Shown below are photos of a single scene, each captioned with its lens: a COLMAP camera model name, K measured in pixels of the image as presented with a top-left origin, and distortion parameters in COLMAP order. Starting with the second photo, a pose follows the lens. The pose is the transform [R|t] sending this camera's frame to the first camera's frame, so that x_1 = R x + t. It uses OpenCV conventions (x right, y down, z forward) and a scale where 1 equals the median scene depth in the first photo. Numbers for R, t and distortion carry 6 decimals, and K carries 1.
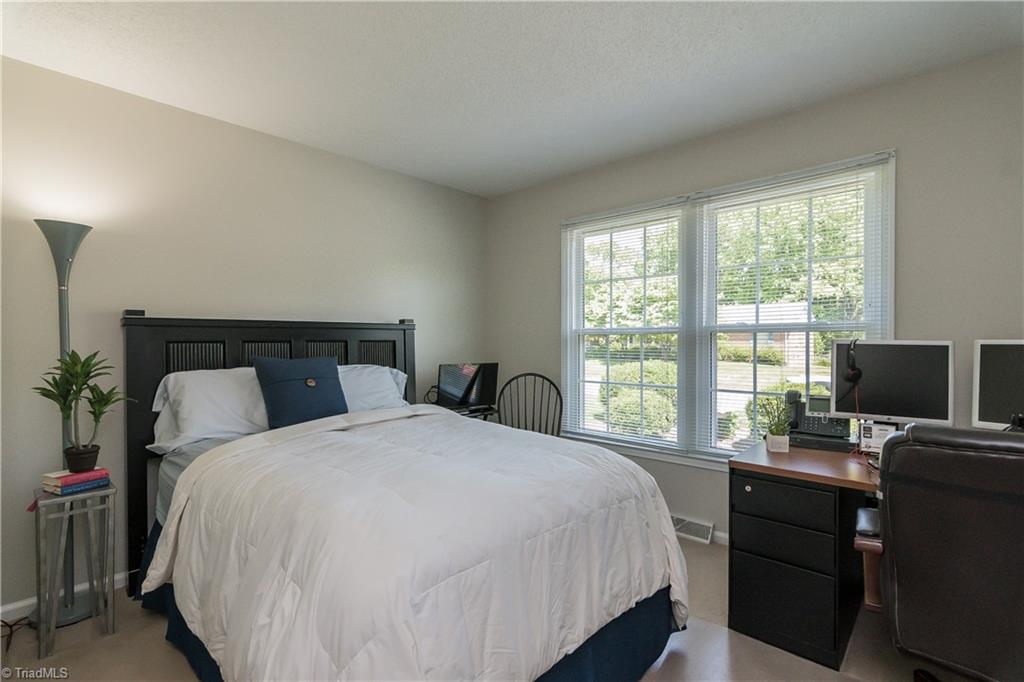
lens RADIAL K [[488.6, 0, 511.7], [0, 488.6, 343.6], [0, 0, 1]] dist [0.002428, 0.002414]
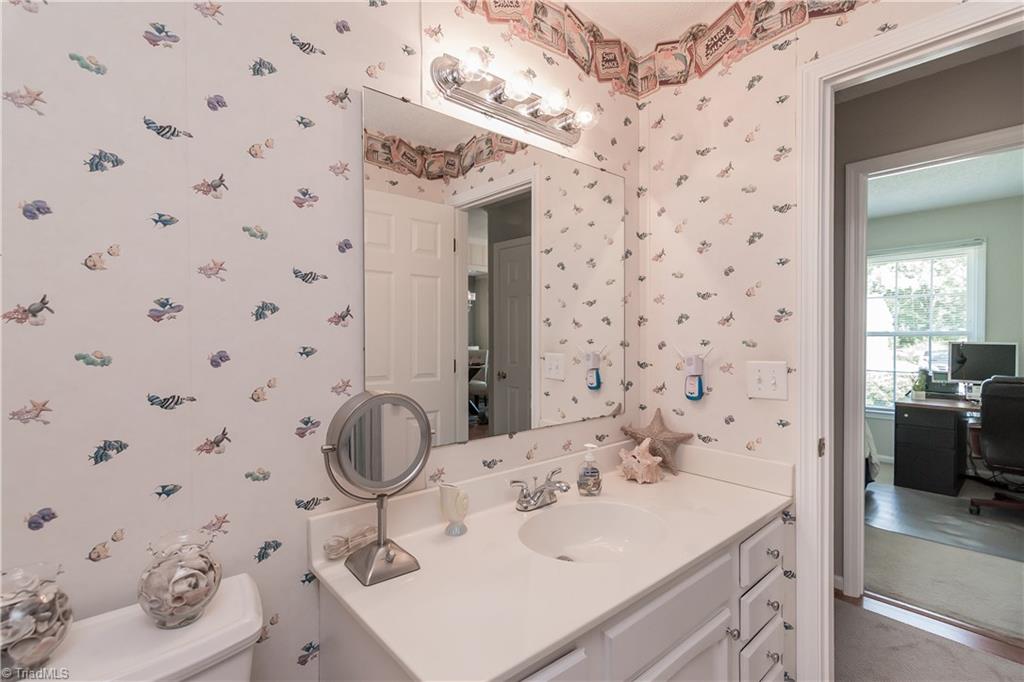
lens RADIAL K [[488.6, 0, 512.5], [0, 488.6, 339.6], [0, 0, 1]] dist [0.002428, 0.002414]
pose [[0.995539, 0.003368, -0.094289, -0.857152], [-0.002649, 0.999966, 0.007745, -0.026239], [0.094312, -0.007461, 0.995515, -1.059432]]
